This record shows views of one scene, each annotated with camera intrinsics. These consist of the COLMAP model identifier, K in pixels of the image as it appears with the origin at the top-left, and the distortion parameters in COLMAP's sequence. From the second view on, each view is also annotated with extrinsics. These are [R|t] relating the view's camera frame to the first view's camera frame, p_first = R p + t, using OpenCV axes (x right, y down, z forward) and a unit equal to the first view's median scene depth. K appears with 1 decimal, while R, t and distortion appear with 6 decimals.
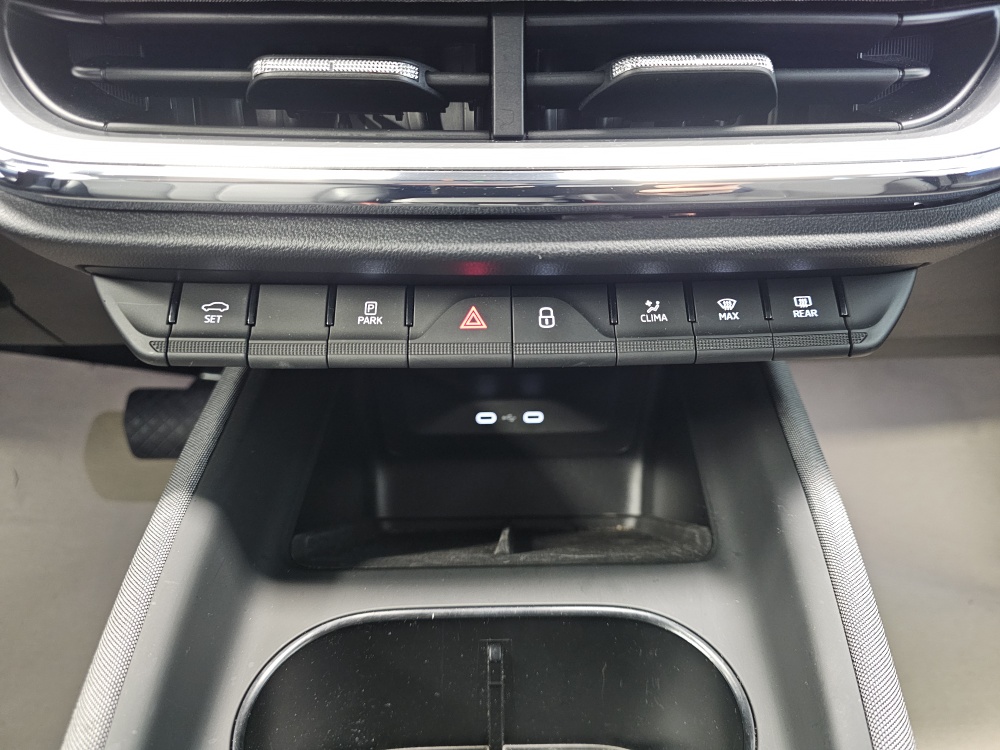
lens RADIAL K [[683.6, 0, 500.0], [0, 683.6, 375.0], [0, 0, 1]] dist [-0.000150, -0.000336]
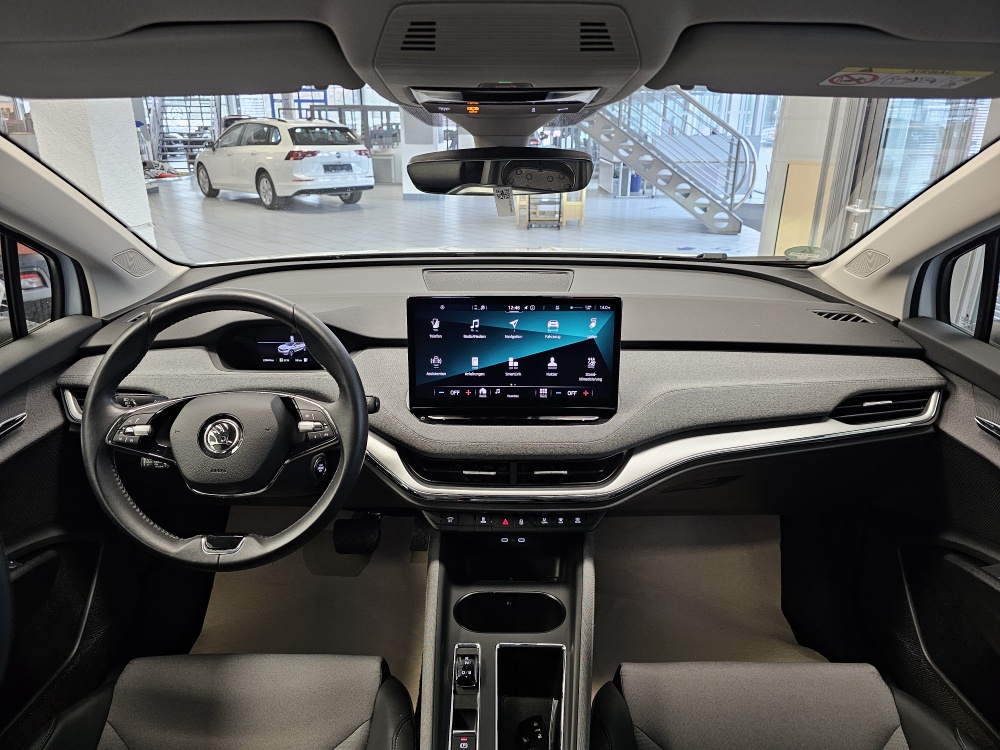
lens RADIAL K [[683.6, 0, 500.0], [0, 683.6, 375.0], [0, 0, 1]] dist [-0.000150, -0.000336]
pose [[0.999496, 0.008266, -0.030656, 0.056160], [-0.013289, 0.985785, -0.167487, -0.281799], [0.028836, 0.167810, 0.985398, -3.666654]]
